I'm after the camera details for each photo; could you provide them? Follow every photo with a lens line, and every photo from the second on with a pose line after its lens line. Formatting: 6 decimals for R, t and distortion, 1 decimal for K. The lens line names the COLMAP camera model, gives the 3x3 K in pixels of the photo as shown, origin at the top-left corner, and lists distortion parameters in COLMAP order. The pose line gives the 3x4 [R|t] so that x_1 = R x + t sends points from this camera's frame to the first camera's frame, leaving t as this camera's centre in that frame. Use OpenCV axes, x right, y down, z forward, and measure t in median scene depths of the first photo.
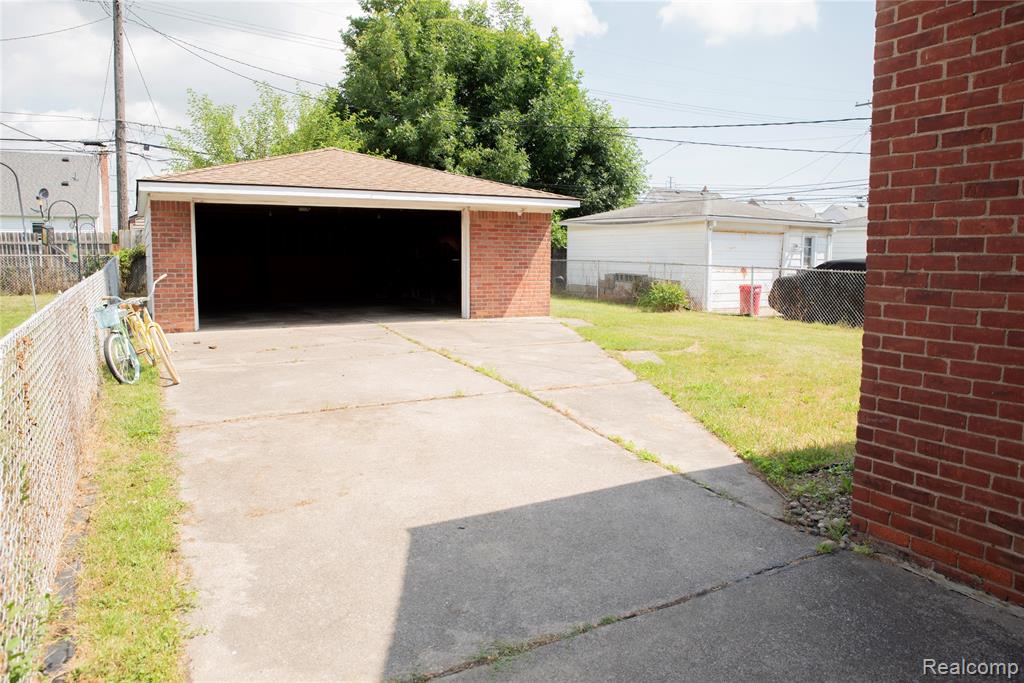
lens RADIAL K [[734.7, 0, 512.0], [0, 734.7, 341.5], [0, 0, 1]] dist [-0.125380, 0.083460]
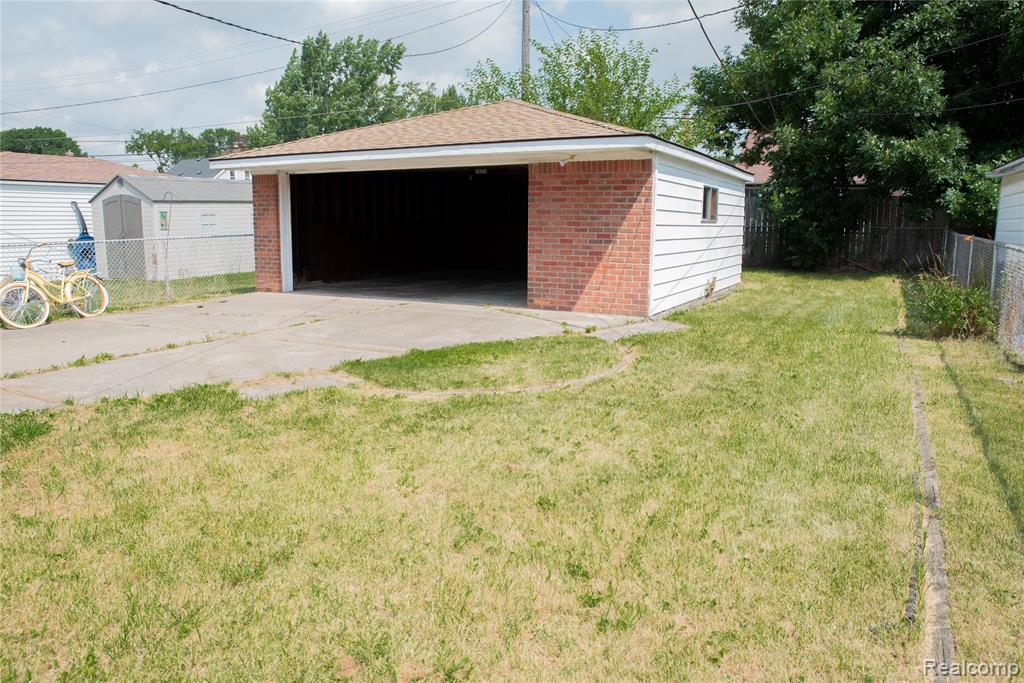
lens RADIAL K [[734.7, 0, 512.0], [0, 734.7, 341.5], [0, 0, 1]] dist [-0.125380, 0.083460]
pose [[0.546489, 0.141014, -0.825509, 0.548623], [-0.091150, 0.989881, 0.108751, -0.075921], [0.832491, 0.015814, 0.553813, 0.557383]]
